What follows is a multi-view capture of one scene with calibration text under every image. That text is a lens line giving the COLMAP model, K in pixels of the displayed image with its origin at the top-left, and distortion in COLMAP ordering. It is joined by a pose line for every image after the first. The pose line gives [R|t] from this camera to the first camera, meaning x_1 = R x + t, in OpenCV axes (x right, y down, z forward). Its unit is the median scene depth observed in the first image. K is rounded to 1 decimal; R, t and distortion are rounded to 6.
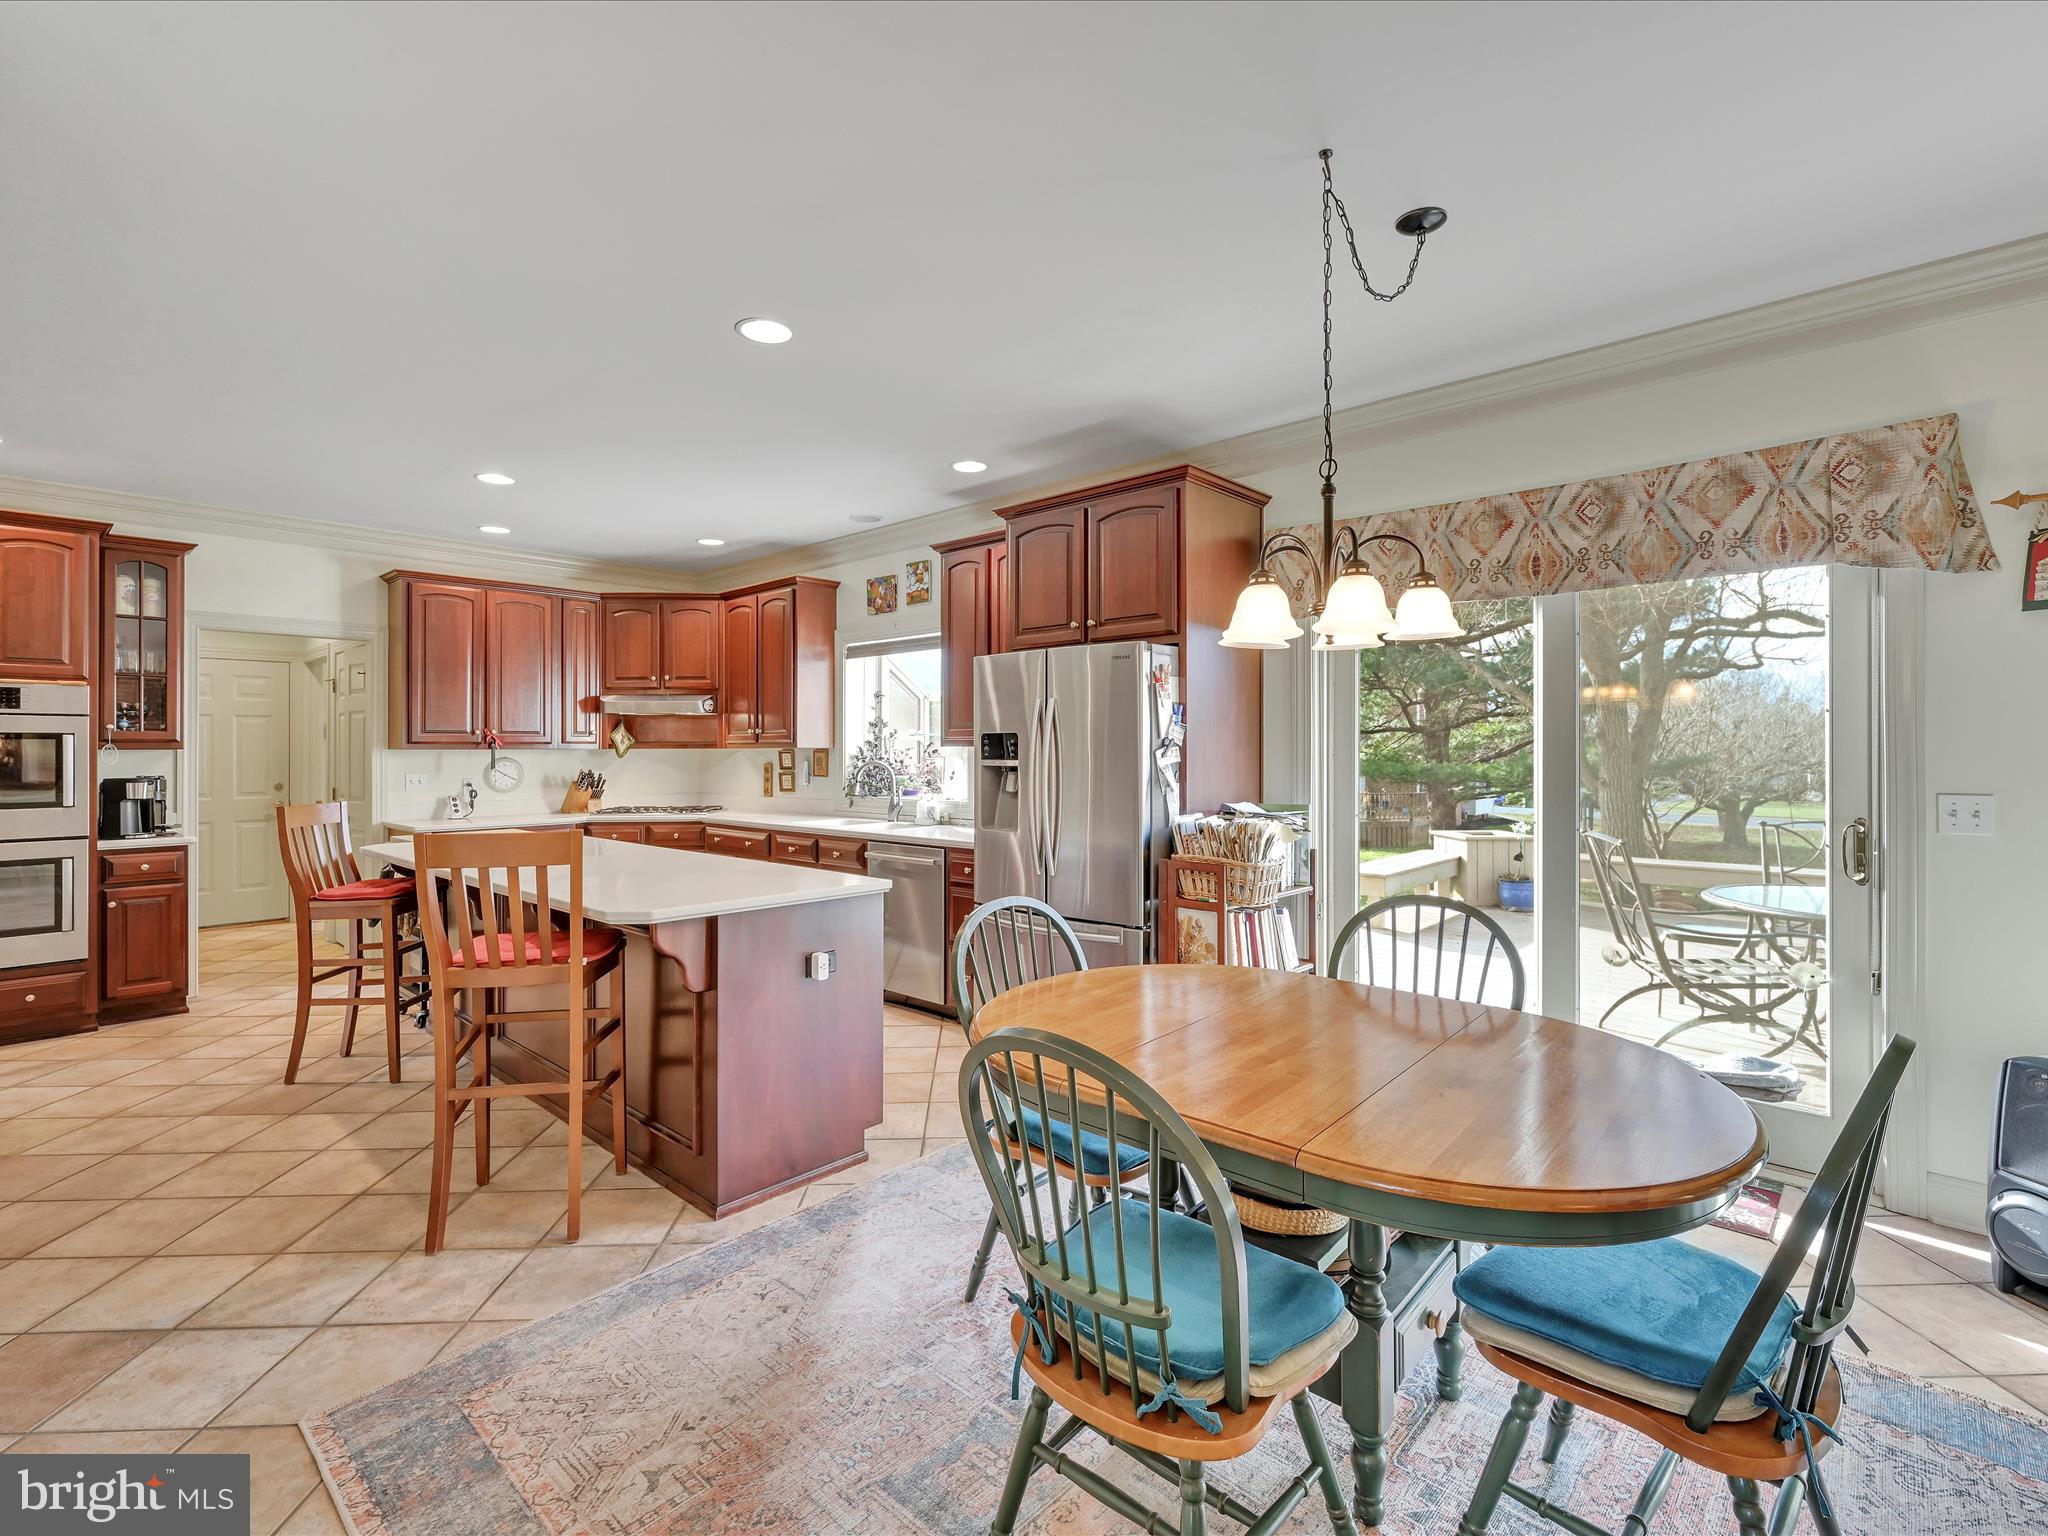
lens RADIAL K [[961.4, 0, 1018.4], [0, 961.4, 744.4], [0, 0, 1]] dist [-0.001188, -0.000301]
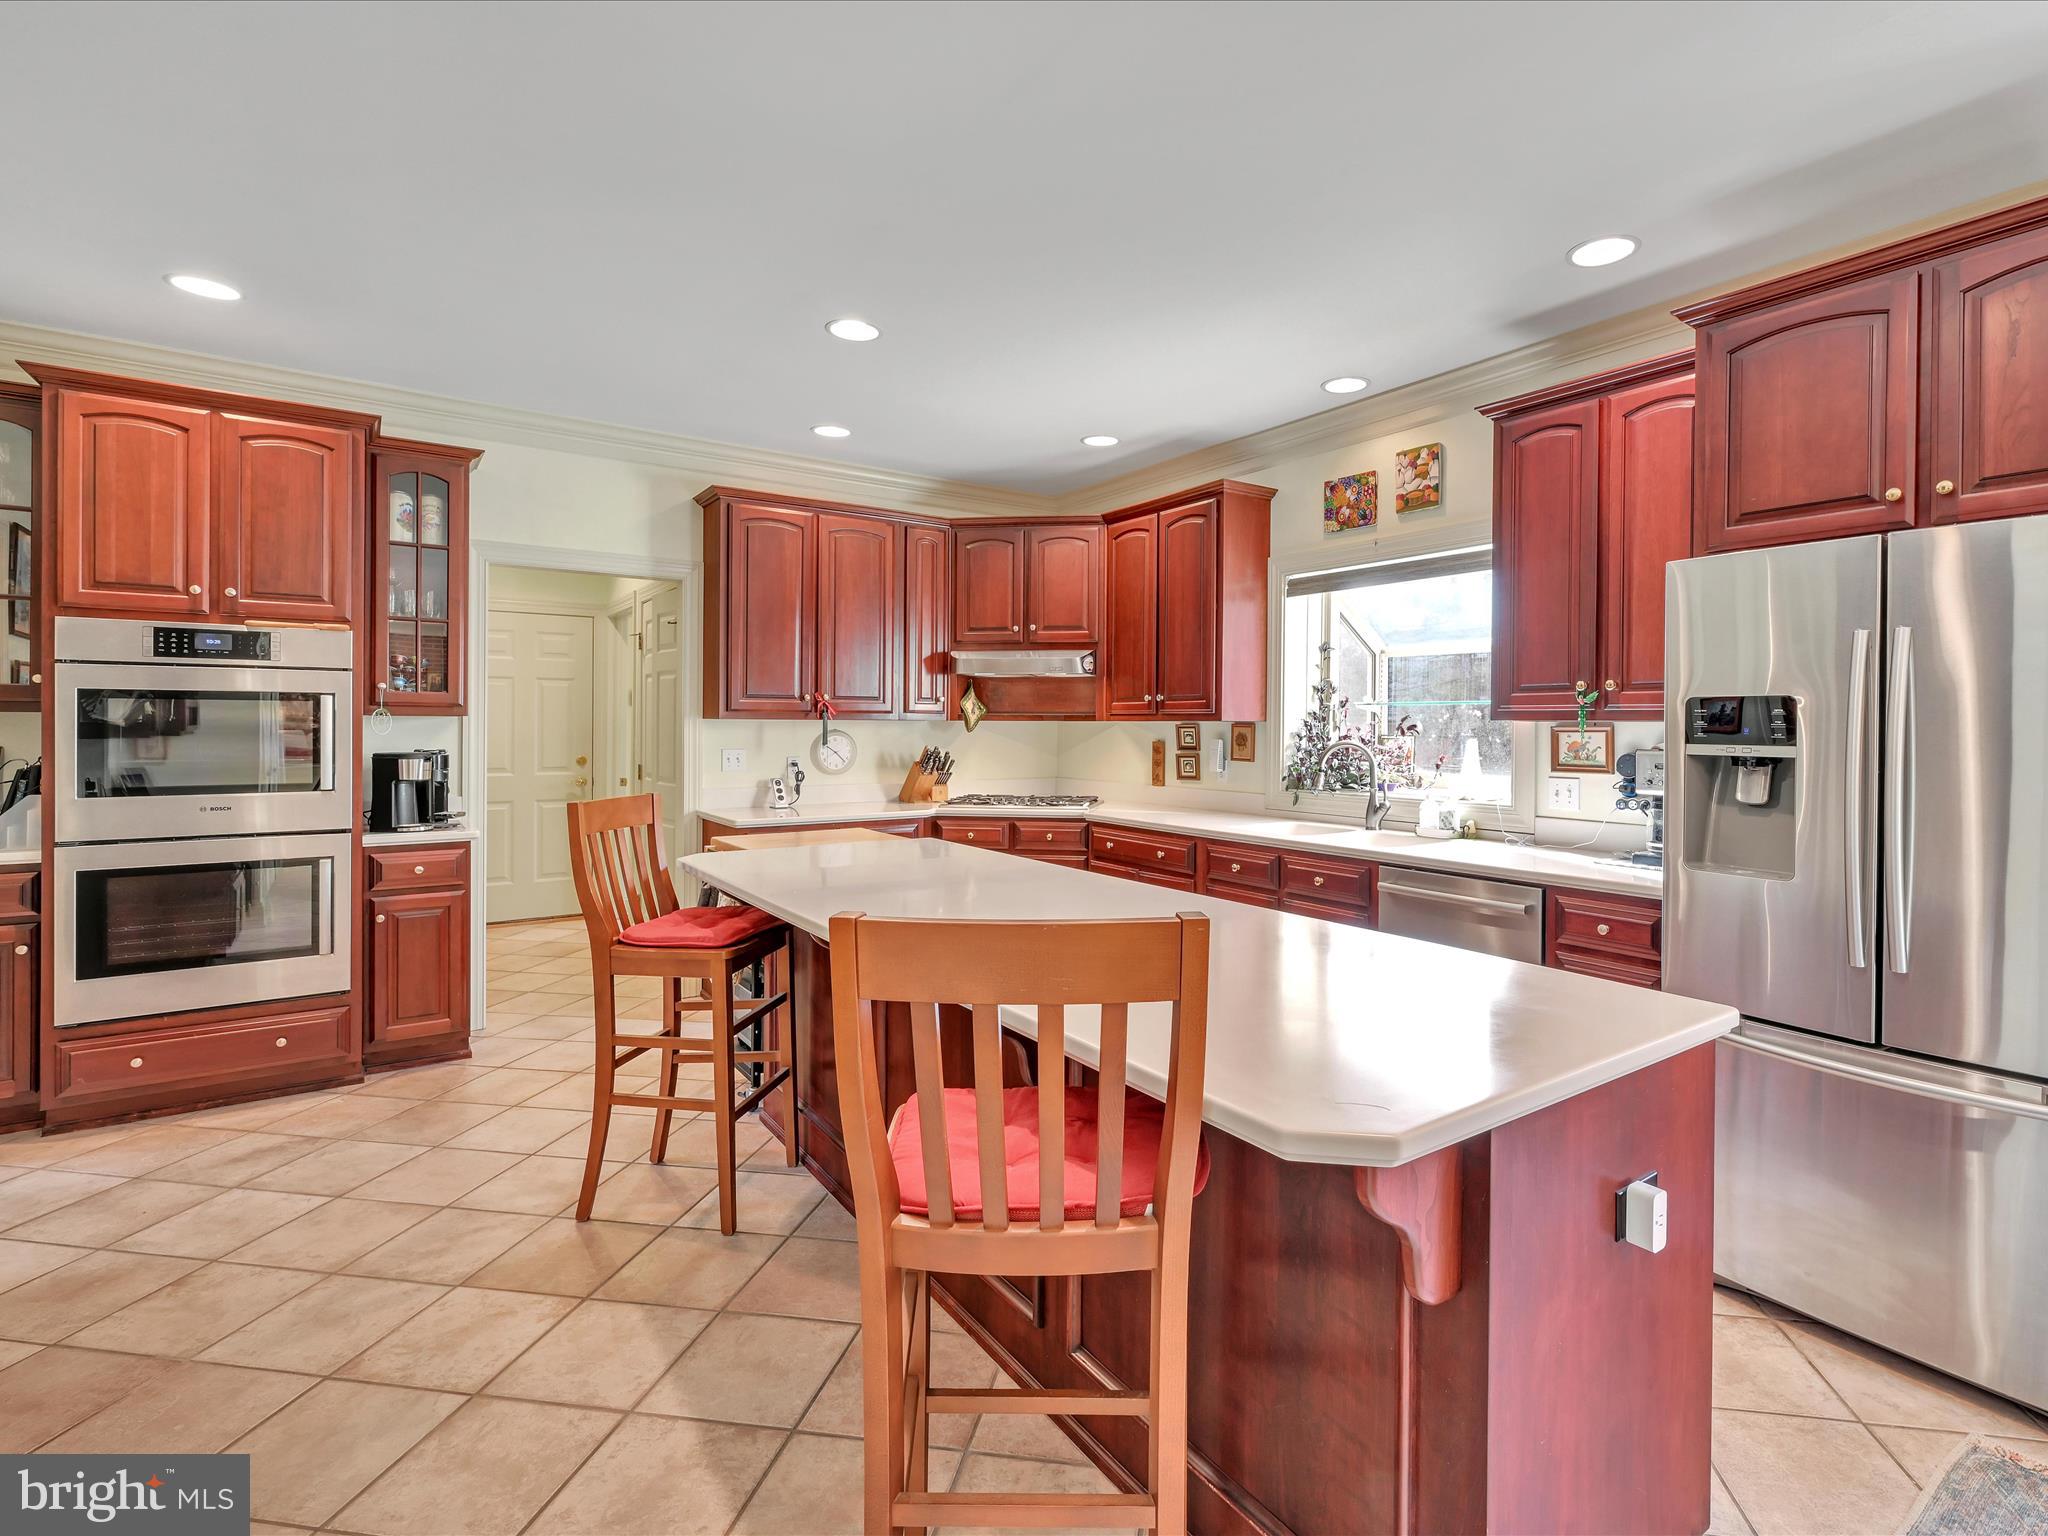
lens RADIAL K [[998.0, 0, 1097.8], [0, 998.0, 729.9], [0, 0, 1]] dist [-0.001014, -0.000145]
pose [[0.982934, 0.010351, -0.183668, -0.216095], [-0.008381, 0.999899, 0.011497, 0.002765], [0.183768, -0.009761, 0.982921, 0.295016]]
